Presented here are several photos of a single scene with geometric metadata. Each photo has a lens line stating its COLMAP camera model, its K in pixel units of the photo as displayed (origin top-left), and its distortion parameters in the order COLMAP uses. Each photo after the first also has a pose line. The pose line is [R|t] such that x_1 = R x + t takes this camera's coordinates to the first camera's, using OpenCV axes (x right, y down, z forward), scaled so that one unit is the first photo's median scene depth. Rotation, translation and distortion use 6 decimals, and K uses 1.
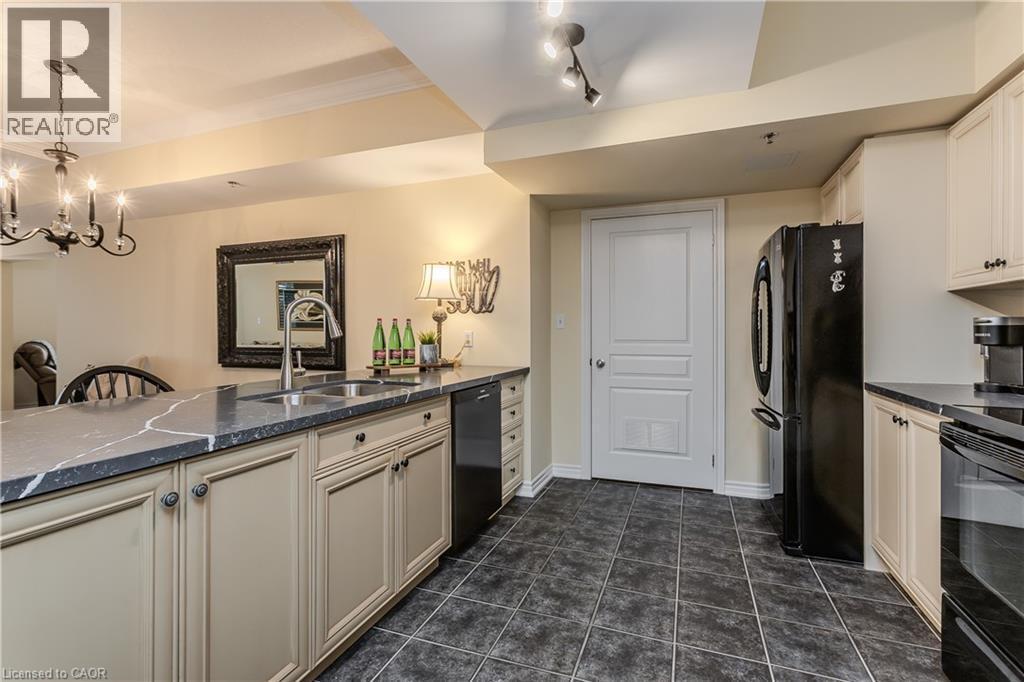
lens RADIAL K [[468.9, 0, 517.6], [0, 468.9, 332.4], [0, 0, 1]] dist [-0.011239, 0.013126]
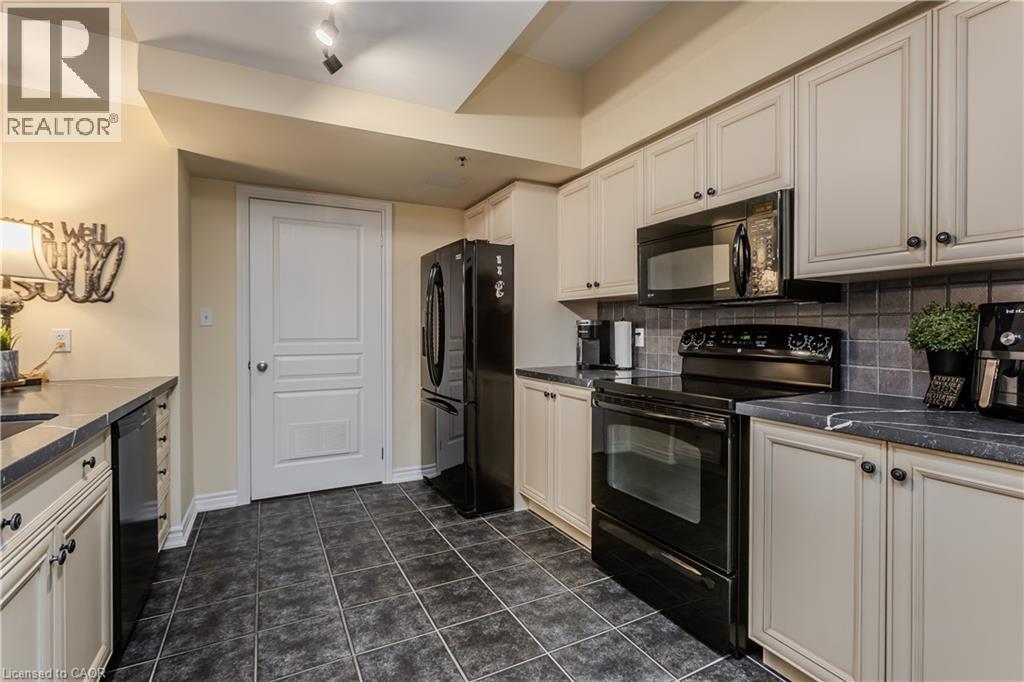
lens RADIAL K [[465.6, 0, 504.7], [0, 465.6, 333.1], [0, 0, 1]] dist [-0.009999, 0.008063]
pose [[0.685659, -0.005894, 0.727899, -0.194938], [0.001914, 0.999978, 0.006294, 0.000333], [-0.727920, -0.002922, 0.685656, 0.120621]]
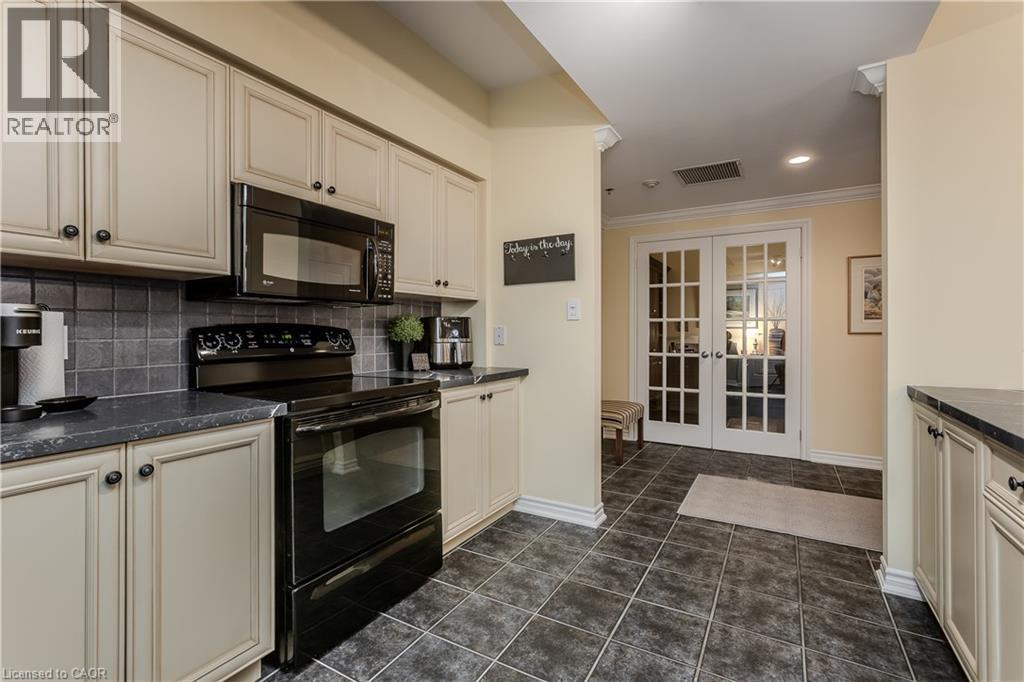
lens RADIAL K [[468.9, 0, 517.6], [0, 468.9, 332.4], [0, 0, 1]] dist [-0.011239, 0.013126]
pose [[-0.983956, -0.000625, 0.178411, 0.167213], [0.000313, 0.999986, 0.005229, 0.002682], [-0.178412, 0.005201, -0.983942, 1.126481]]
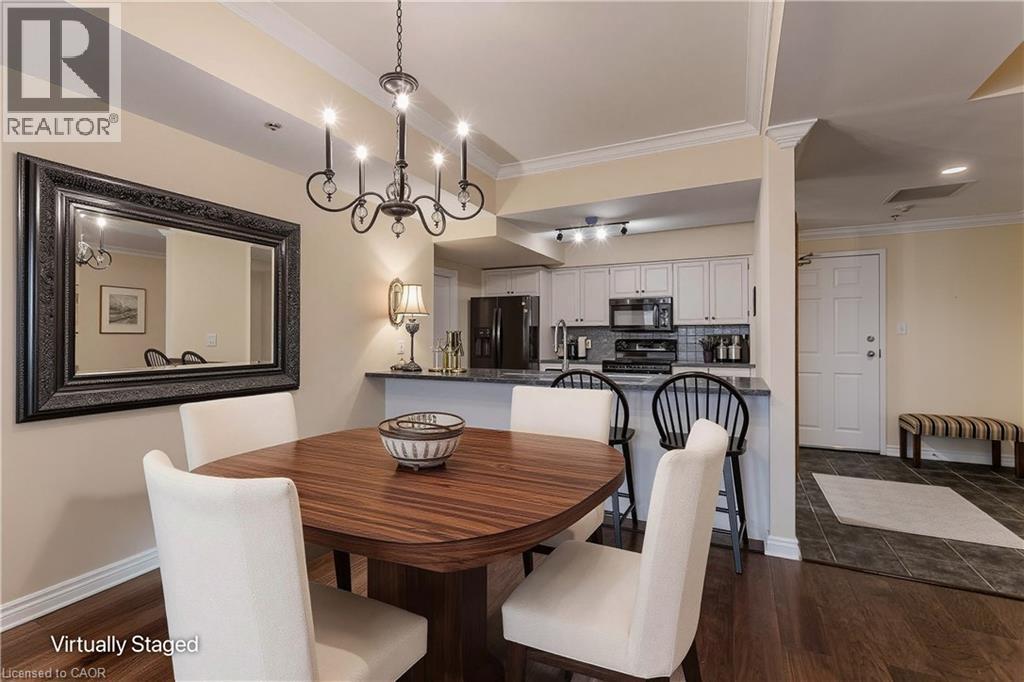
lens RADIAL K [[468.9, 0, 517.6], [0, 468.9, 332.4], [0, 0, 1]] dist [-0.011239, 0.013126]
pose [[0.096343, 0.012535, 0.995269, -1.676198], [0.003407, 0.999911, -0.012923, -0.011164], [-0.995342, 0.004636, 0.096291, 0.786431]]
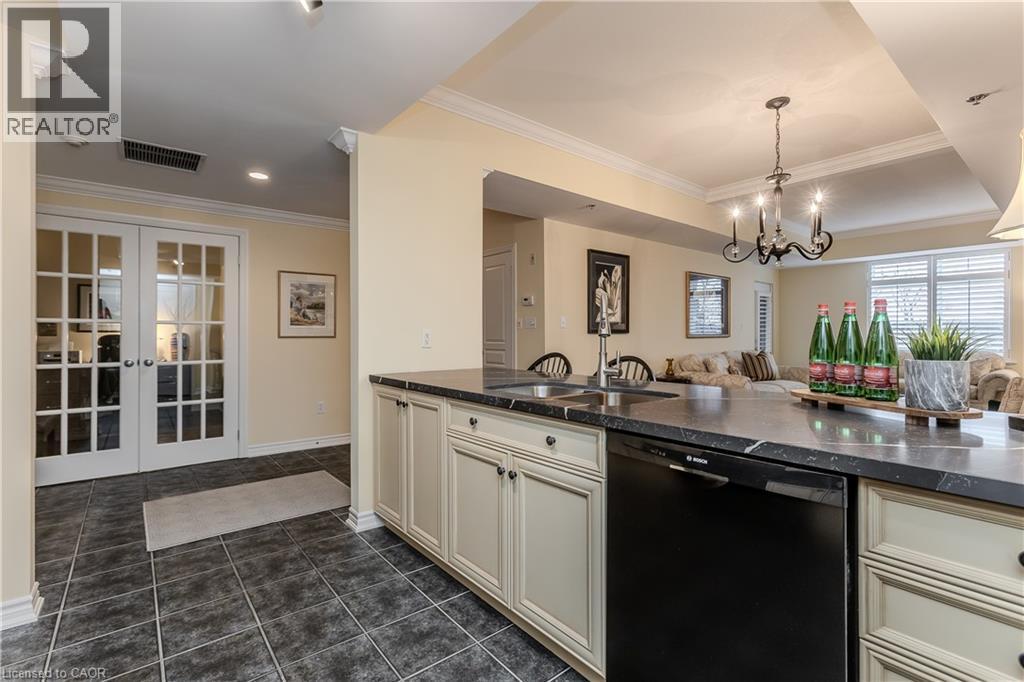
lens RADIAL K [[465.6, 0, 504.7], [0, 465.6, 333.1], [0, 0, 1]] dist [-0.009999, 0.008063]
pose [[-0.518509, -0.004955, -0.855058, 0.396180], [-0.001496, 0.999987, -0.004887, 0.005429], [0.855071, -0.001254, -0.518509, 1.062617]]
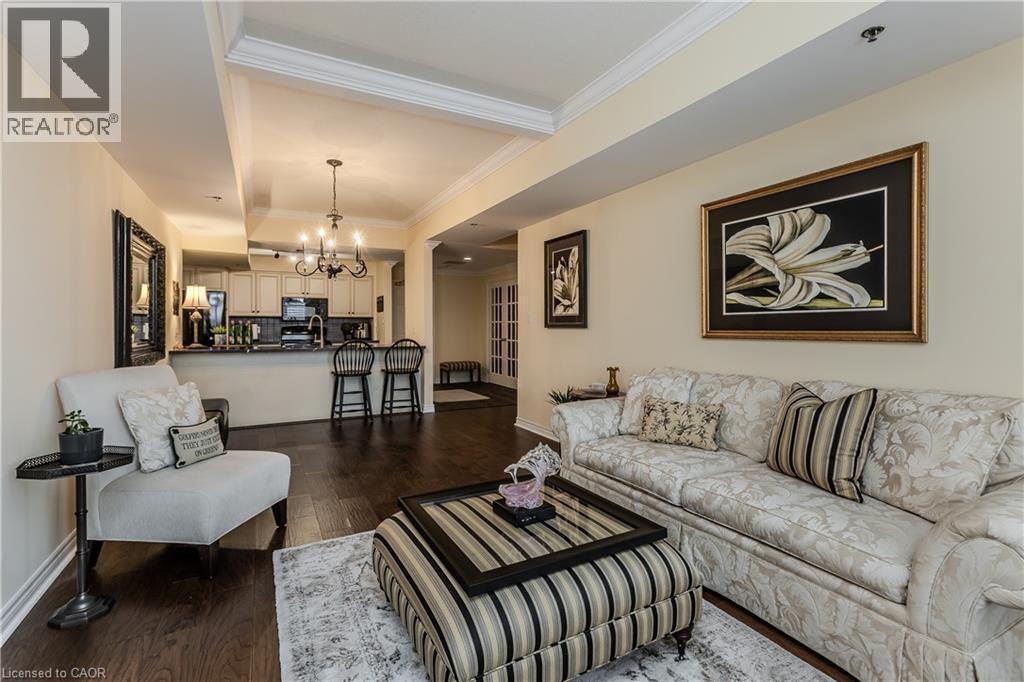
lens RADIAL K [[465.6, 0, 504.7], [0, 465.6, 333.1], [0, 0, 1]] dist [-0.009999, 0.008063]
pose [[-0.739700, -0.011886, 0.672832, -2.561353], [0.001860, 0.999804, 0.019706, -0.019566], [-0.672934, 0.015828, -0.739533, 1.868078]]
